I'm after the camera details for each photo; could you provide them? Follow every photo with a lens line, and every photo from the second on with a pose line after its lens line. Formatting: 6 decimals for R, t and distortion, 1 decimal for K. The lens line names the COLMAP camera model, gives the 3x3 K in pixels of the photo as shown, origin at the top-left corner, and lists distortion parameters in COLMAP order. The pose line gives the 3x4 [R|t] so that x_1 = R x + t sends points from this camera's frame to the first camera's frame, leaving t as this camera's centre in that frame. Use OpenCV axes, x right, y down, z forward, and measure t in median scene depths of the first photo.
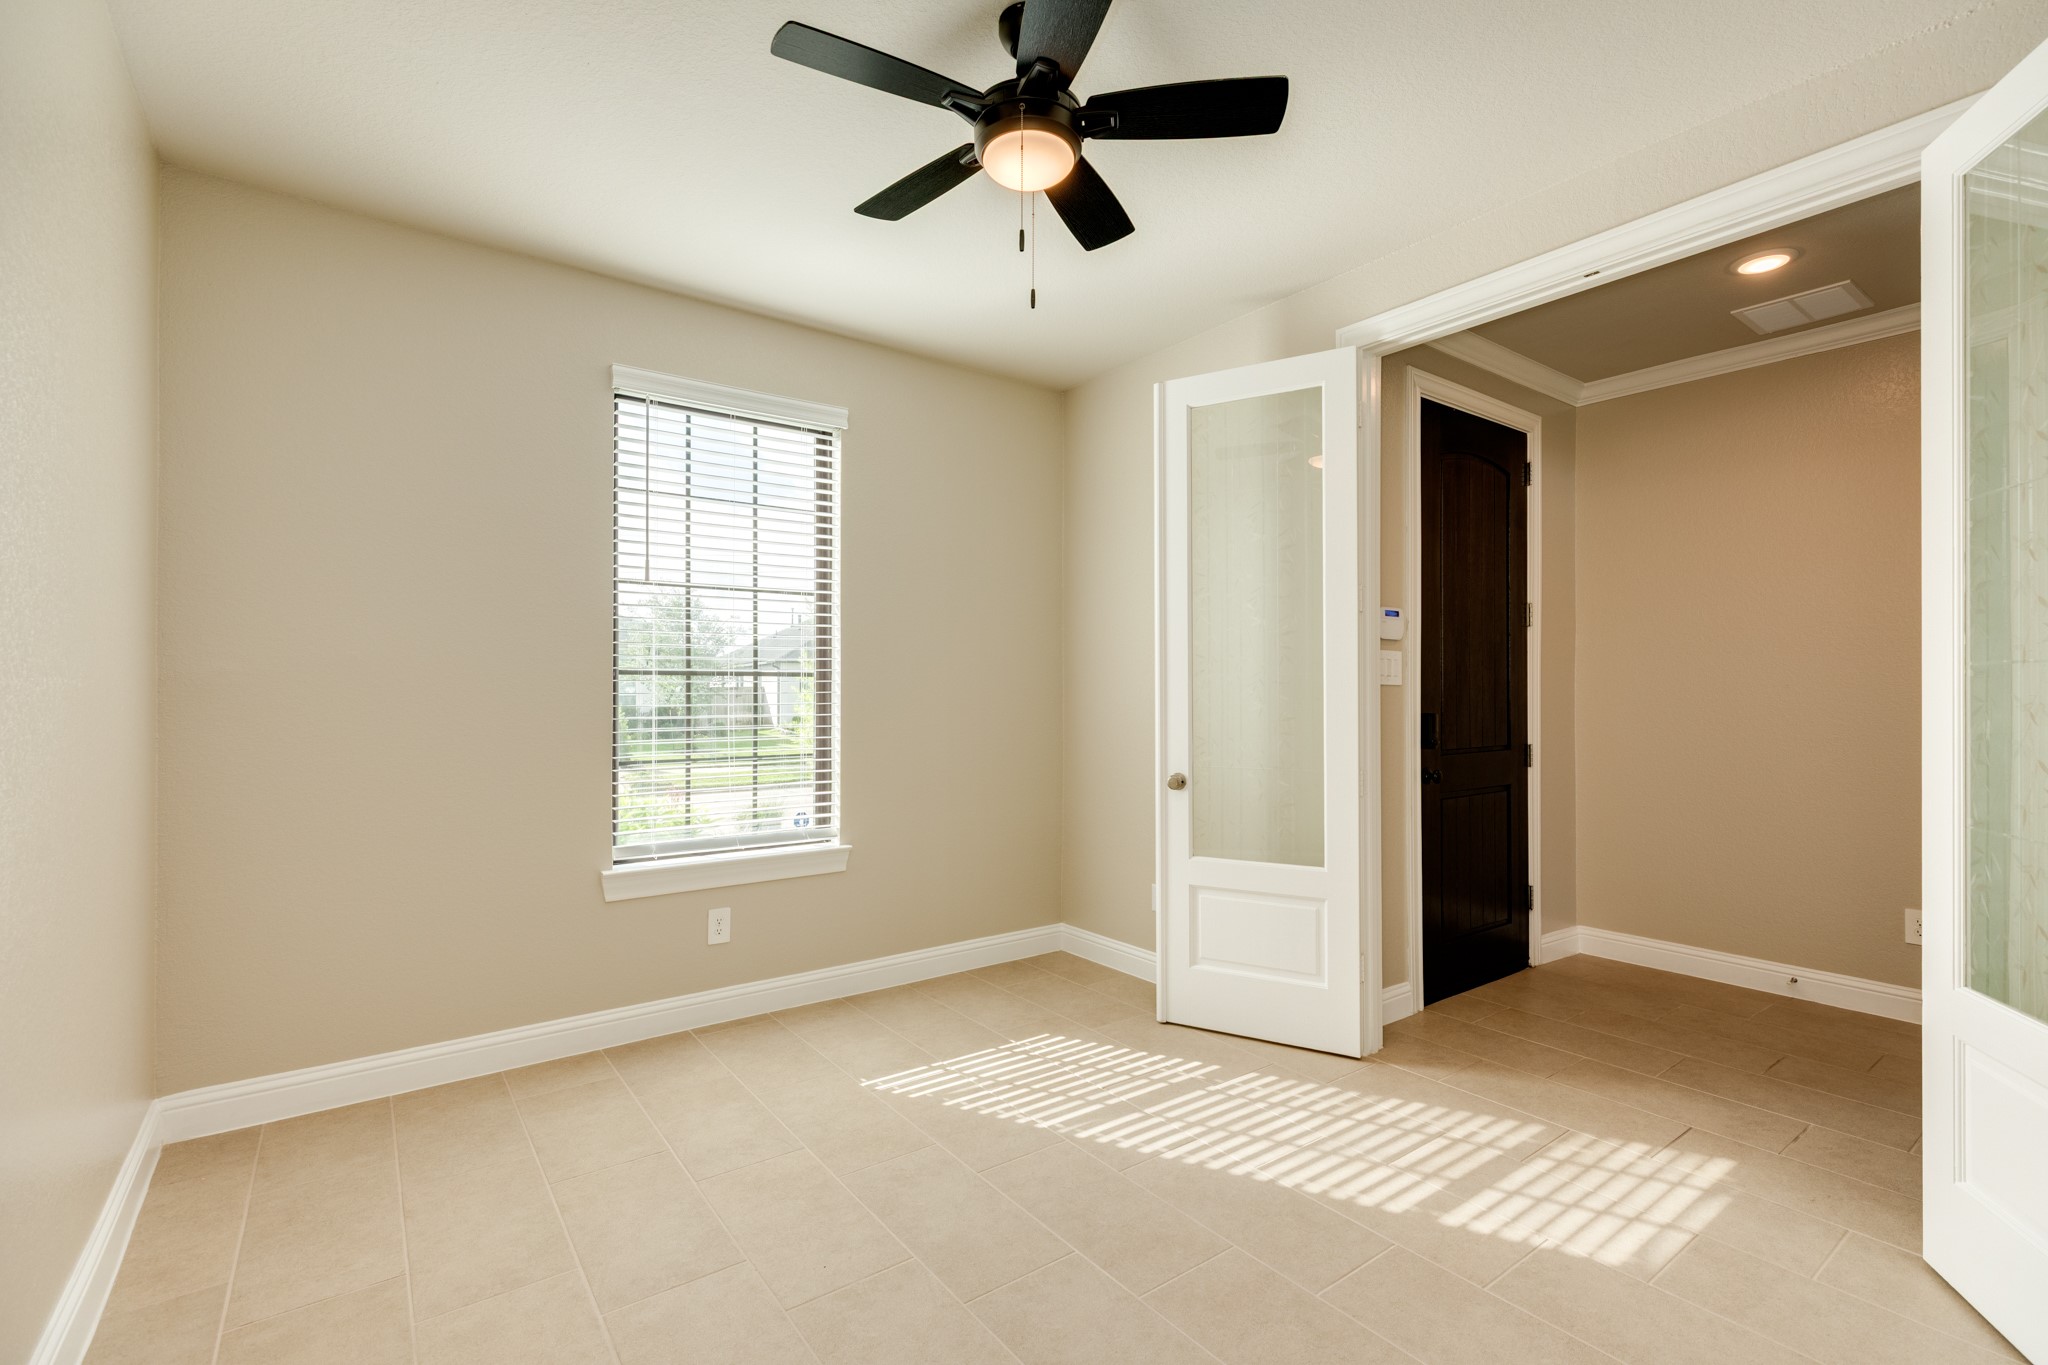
lens RADIAL K [[928.3, 0, 1021.3], [0, 928.3, 688.2], [0, 0, 1]] dist [0.029027, 0.000455]
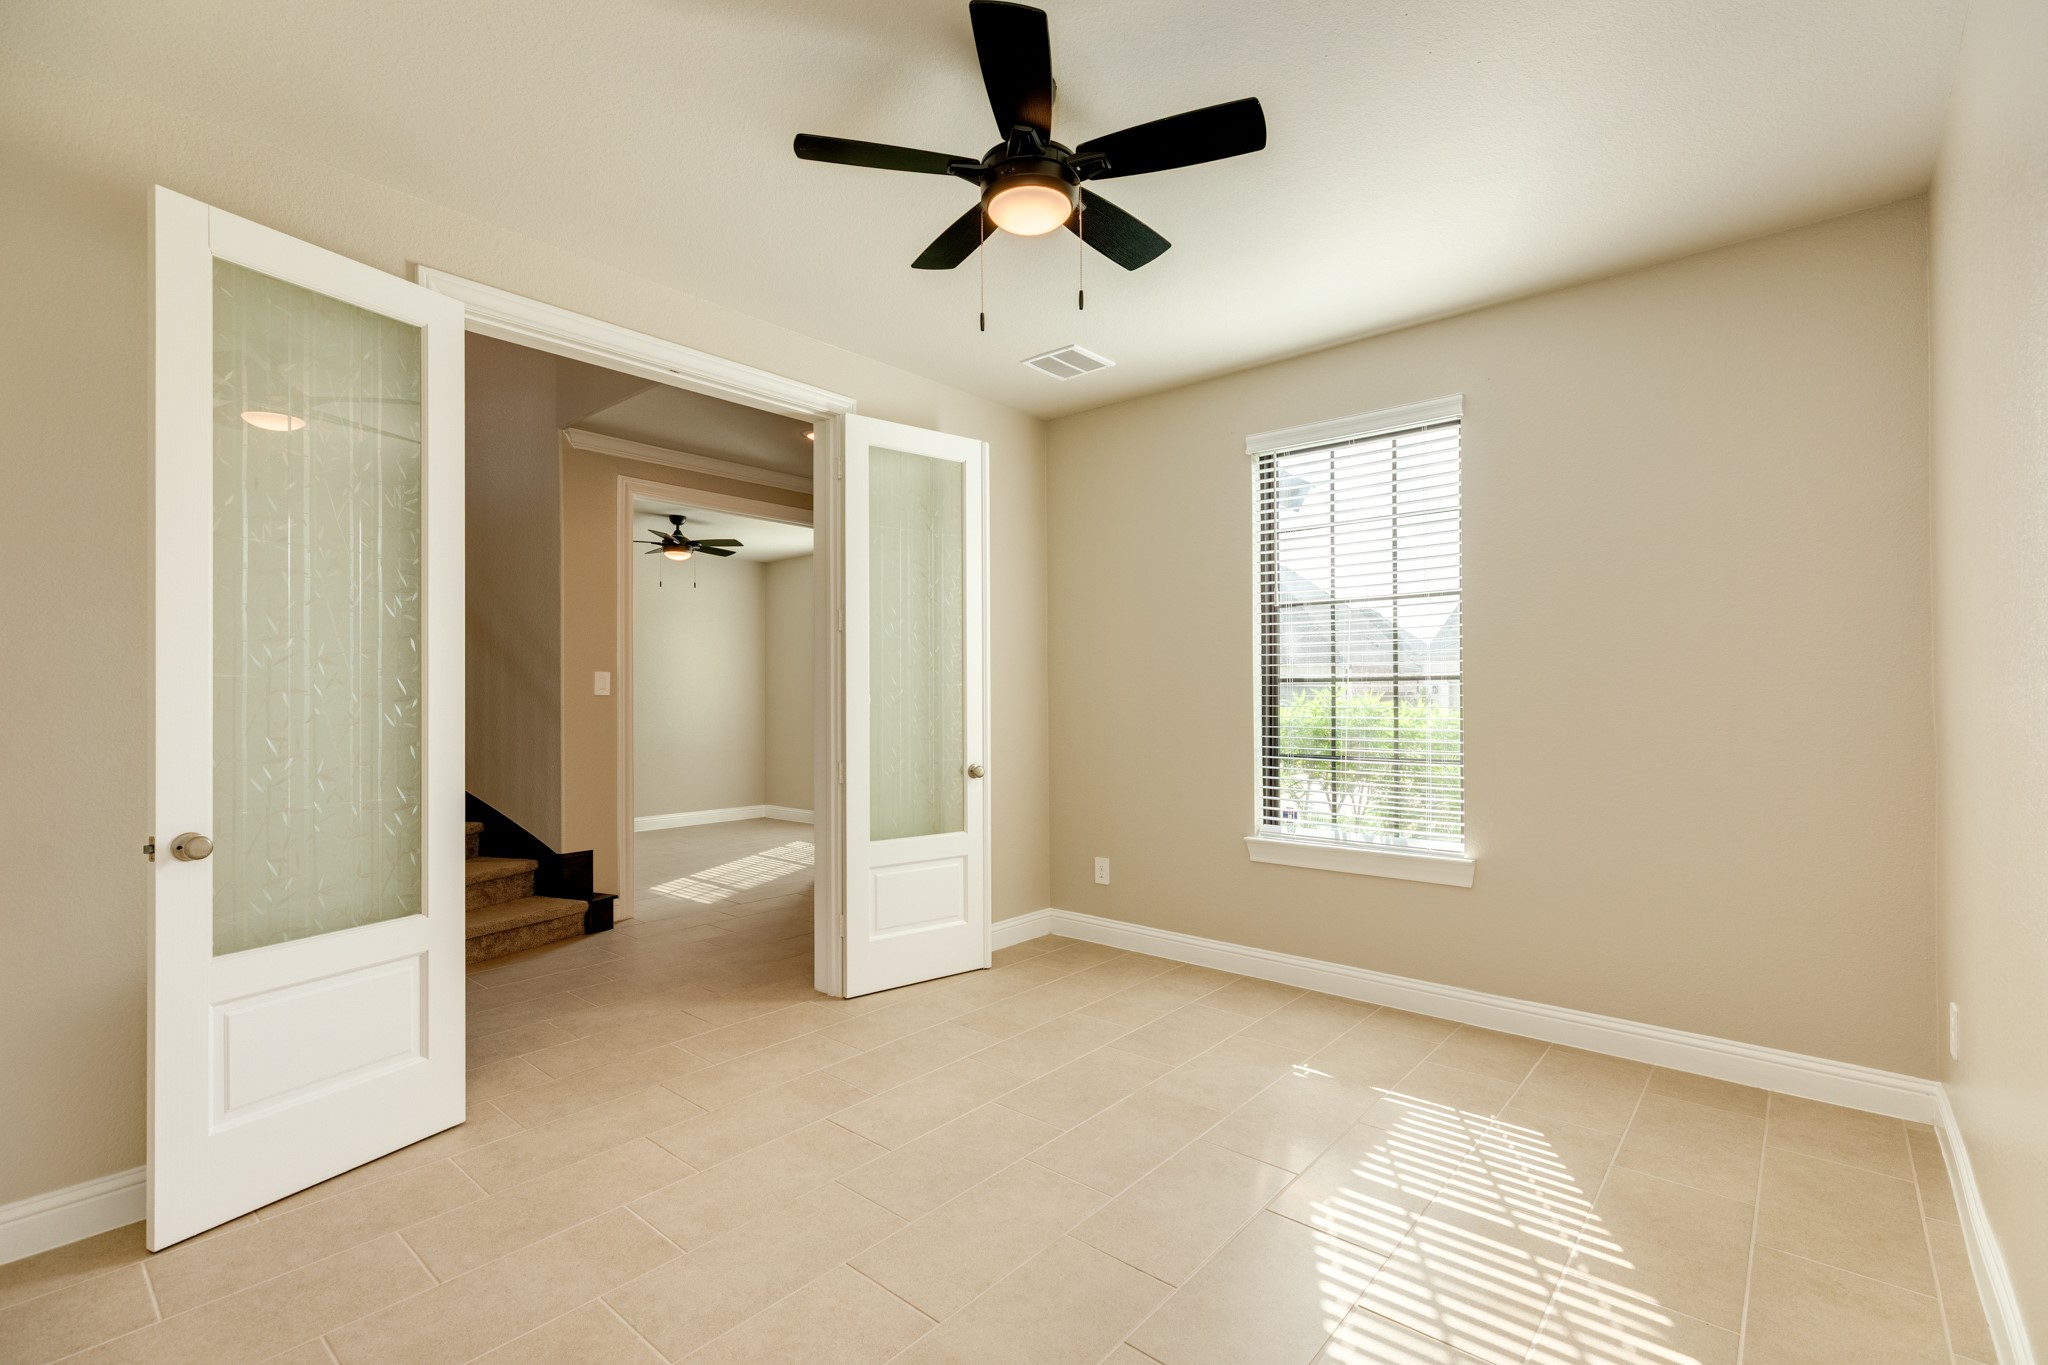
lens RADIAL K [[928.3, 0, 1023.7], [0, 928.3, 685.5], [0, 0, 1]] dist [0.029027, 0.000455]
pose [[0.241886, -0.010388, -0.970249, 0.649783], [0.003208, 0.999946, -0.009906, 0.001993], [0.970299, -0.000717, 0.241907, 0.364362]]
